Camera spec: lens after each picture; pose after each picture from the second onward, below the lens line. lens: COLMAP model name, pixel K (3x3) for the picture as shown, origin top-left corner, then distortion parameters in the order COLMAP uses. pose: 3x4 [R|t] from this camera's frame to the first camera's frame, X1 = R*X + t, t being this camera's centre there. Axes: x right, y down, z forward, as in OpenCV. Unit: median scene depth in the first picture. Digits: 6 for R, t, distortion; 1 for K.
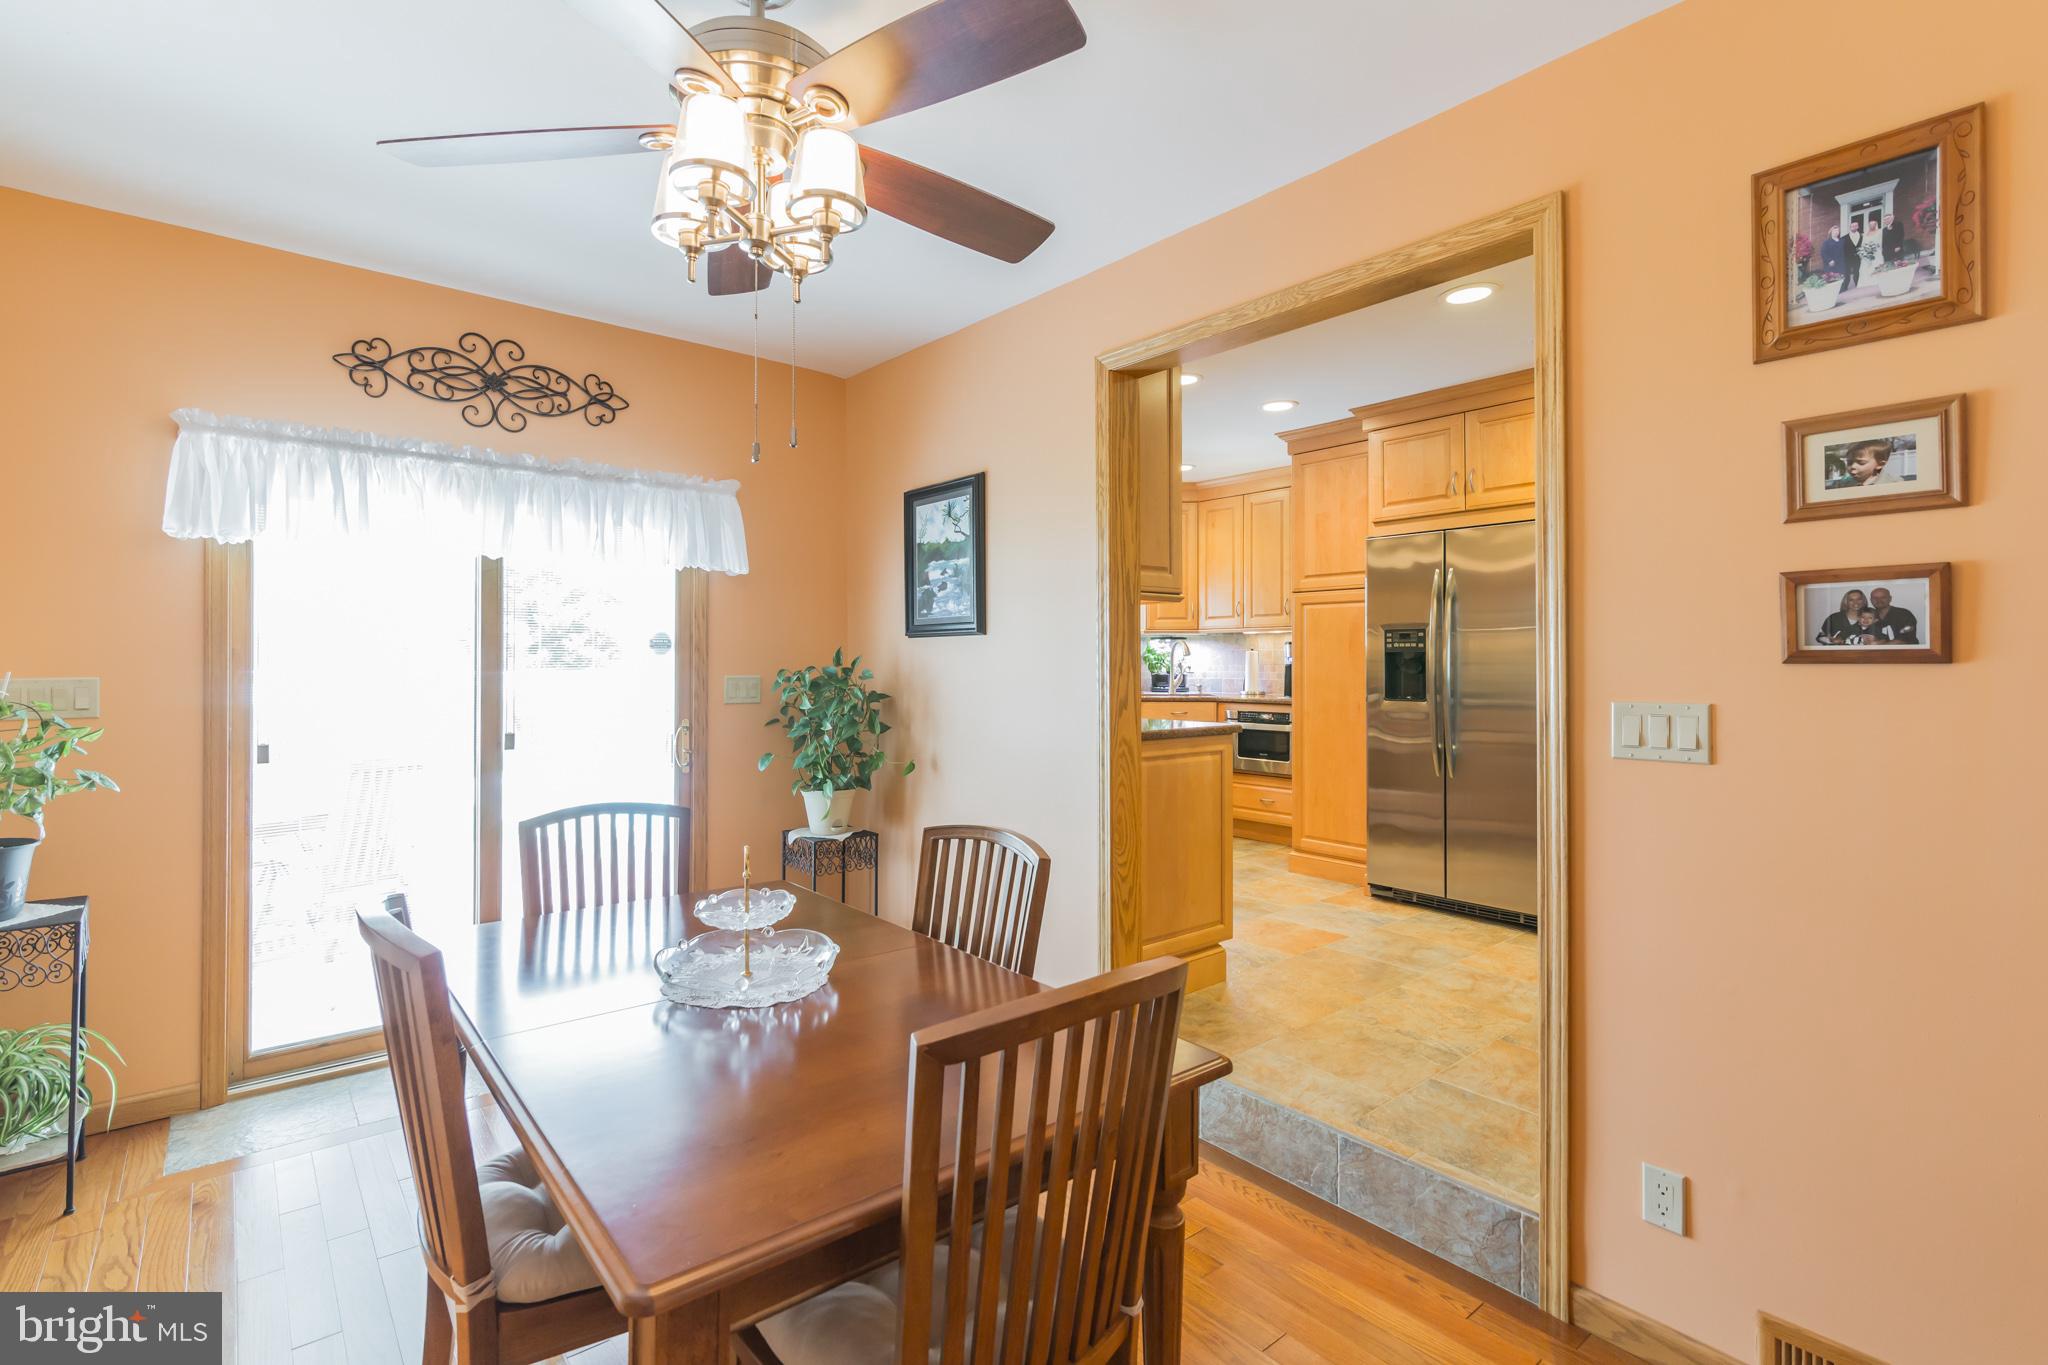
lens RADIAL K [[954.8, 0, 1024.9], [0, 954.8, 653.0], [0, 0, 1]] dist [0.002039, 0.000299]
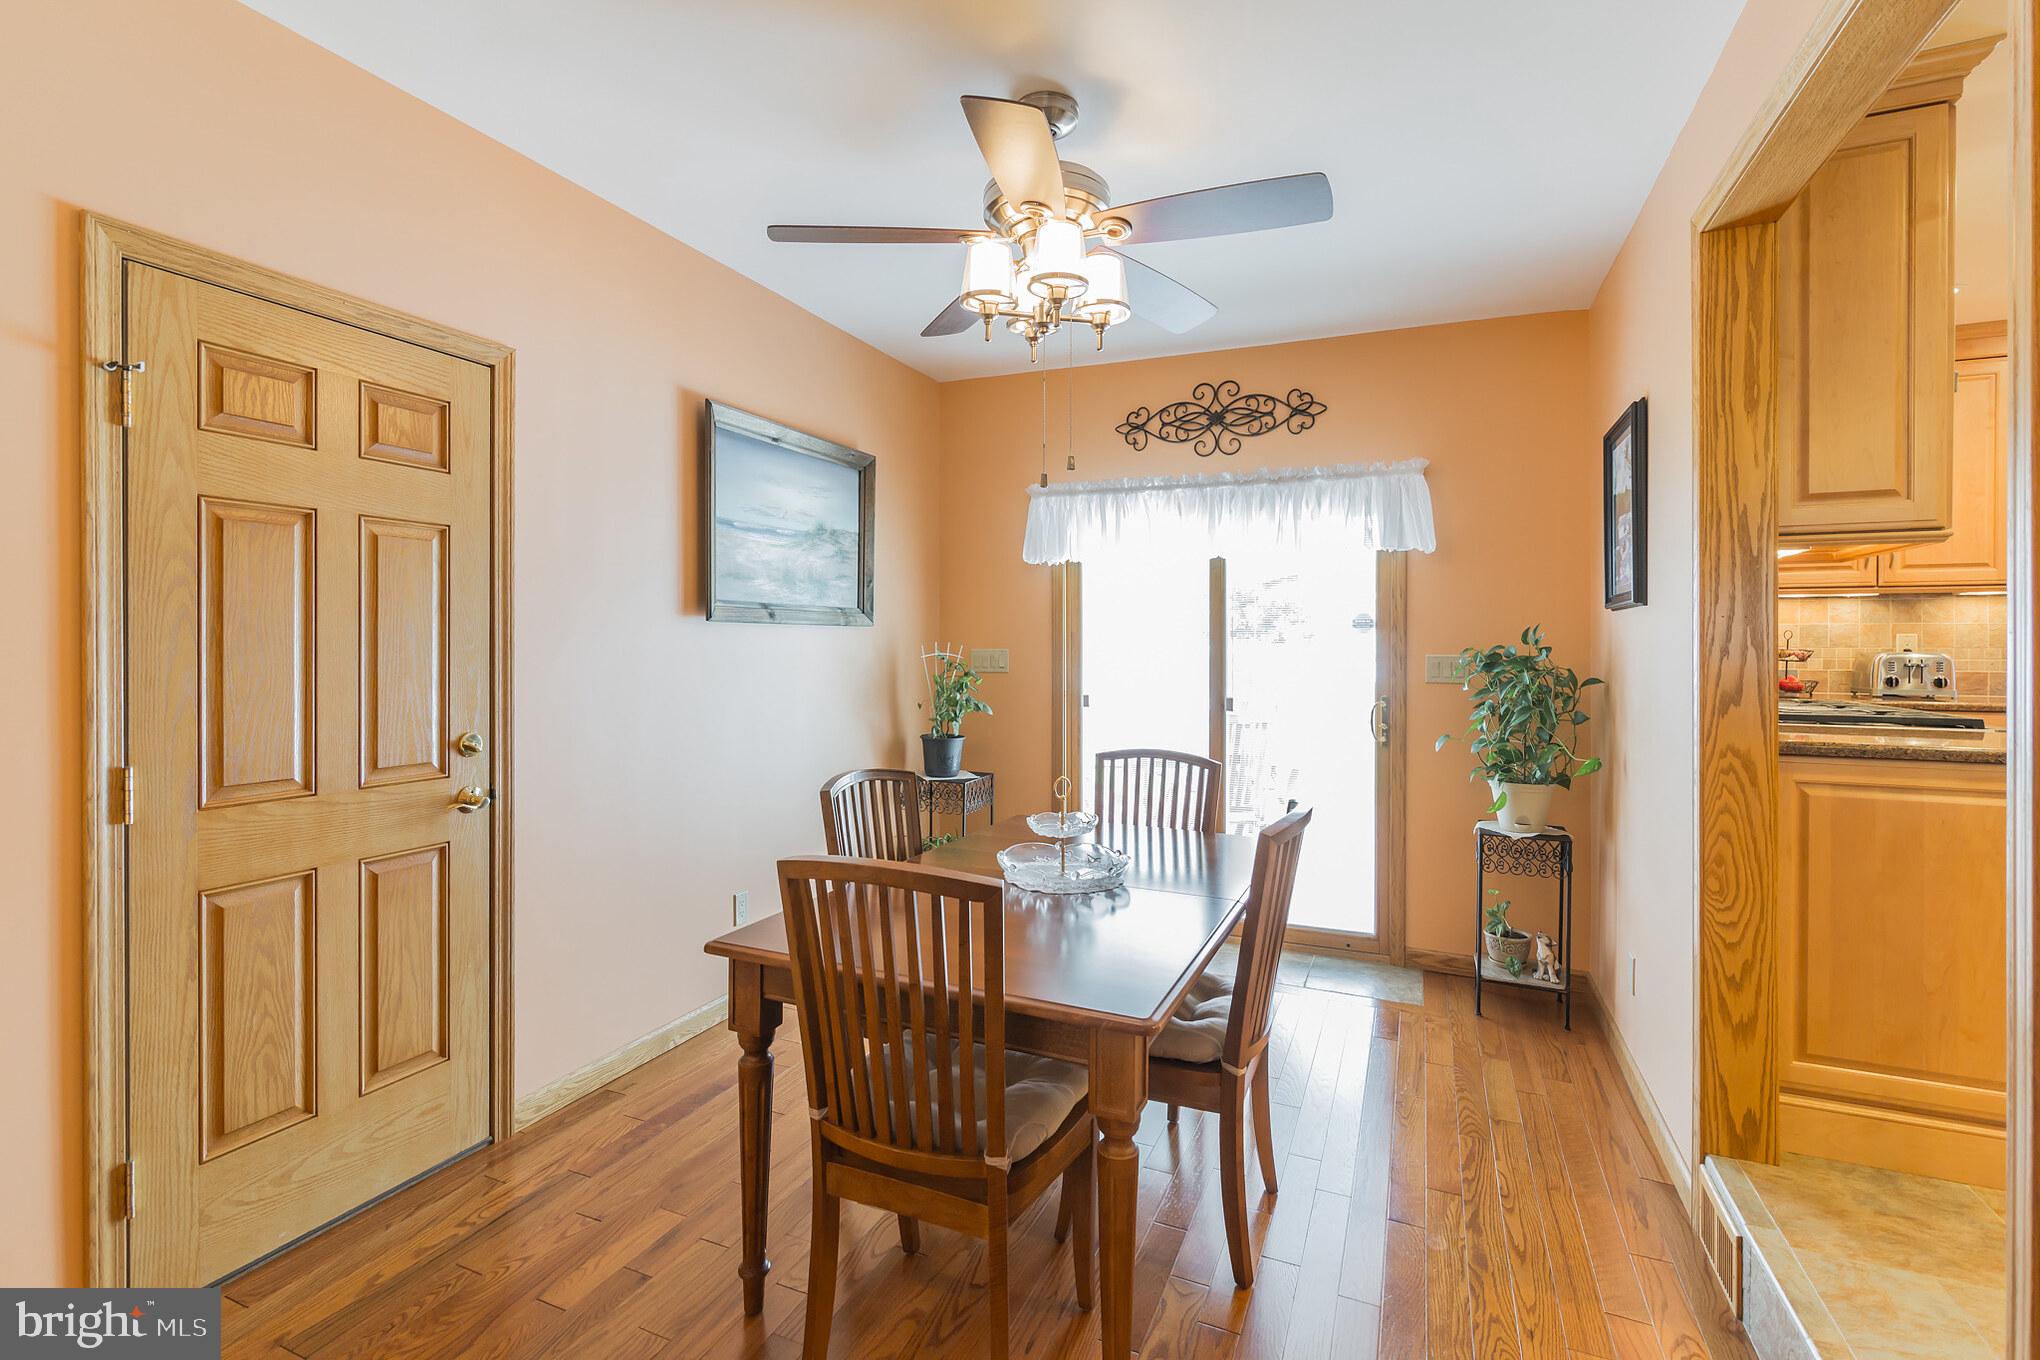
lens RADIAL K [[958.2, 0, 981.1], [0, 958.2, 650.3], [0, 0, 1]] dist [-0.001947, -0.000578]
pose [[0.425771, 0.007747, -0.904798, 0.443888], [0.006848, 0.999907, 0.011784, 0.005090], [0.904805, -0.011213, 0.425679, 0.174746]]
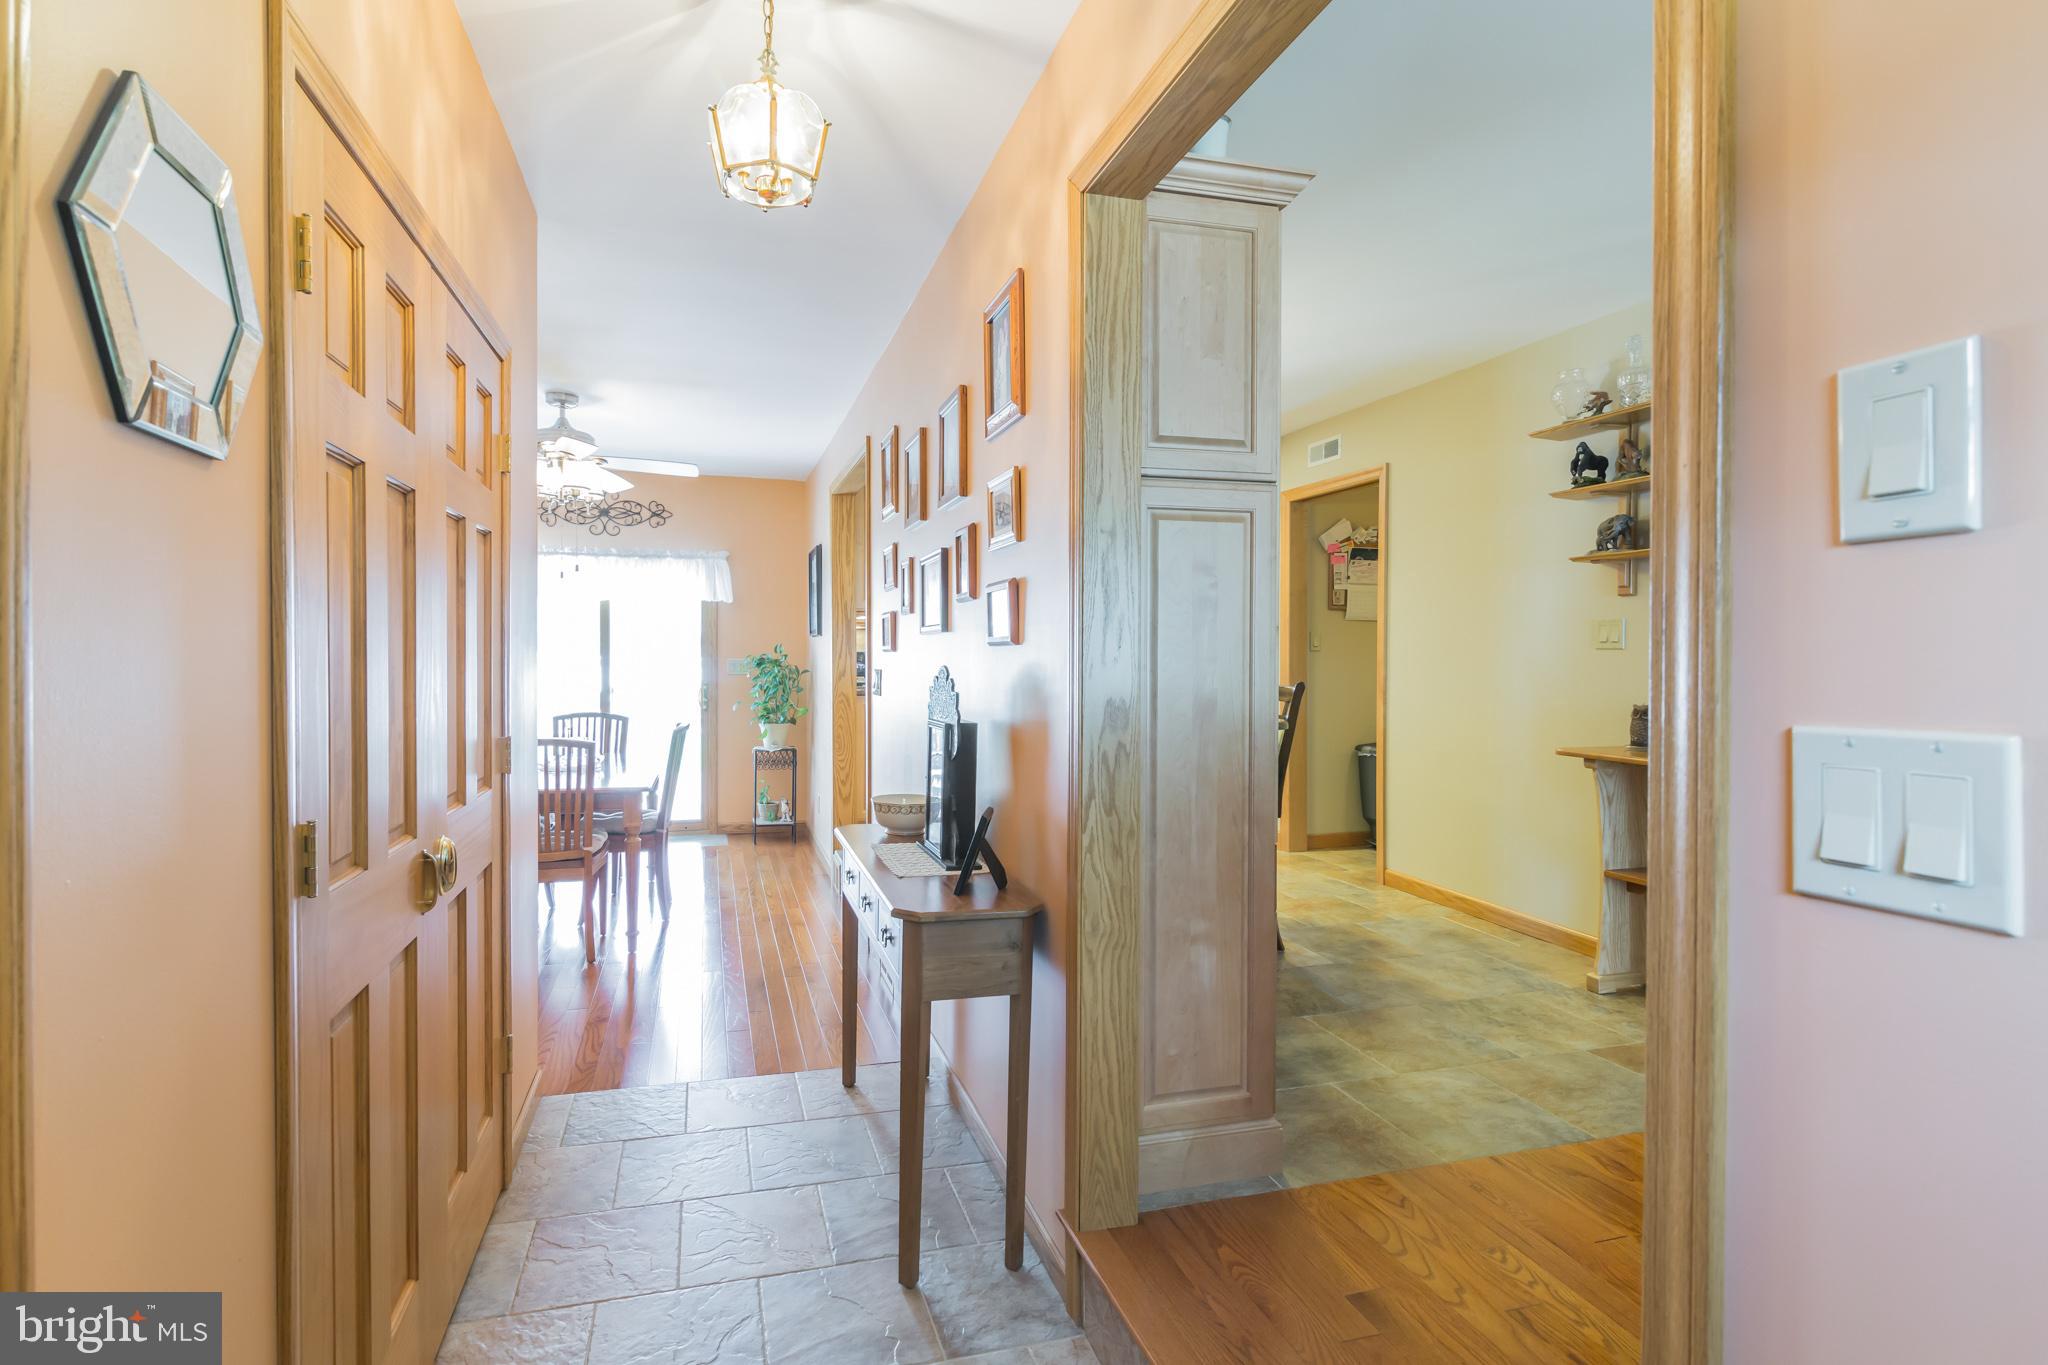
lens RADIAL K [[961.9, 0, 984.9], [0, 961.9, 652.7], [0, 0, 1]] dist [-0.001947, -0.000578]
pose [[0.913278, 0.003208, -0.407324, 0.977512], [0.001976, 0.999922, 0.012305, -0.010029], [0.407332, -0.012042, 0.913201, -0.513646]]
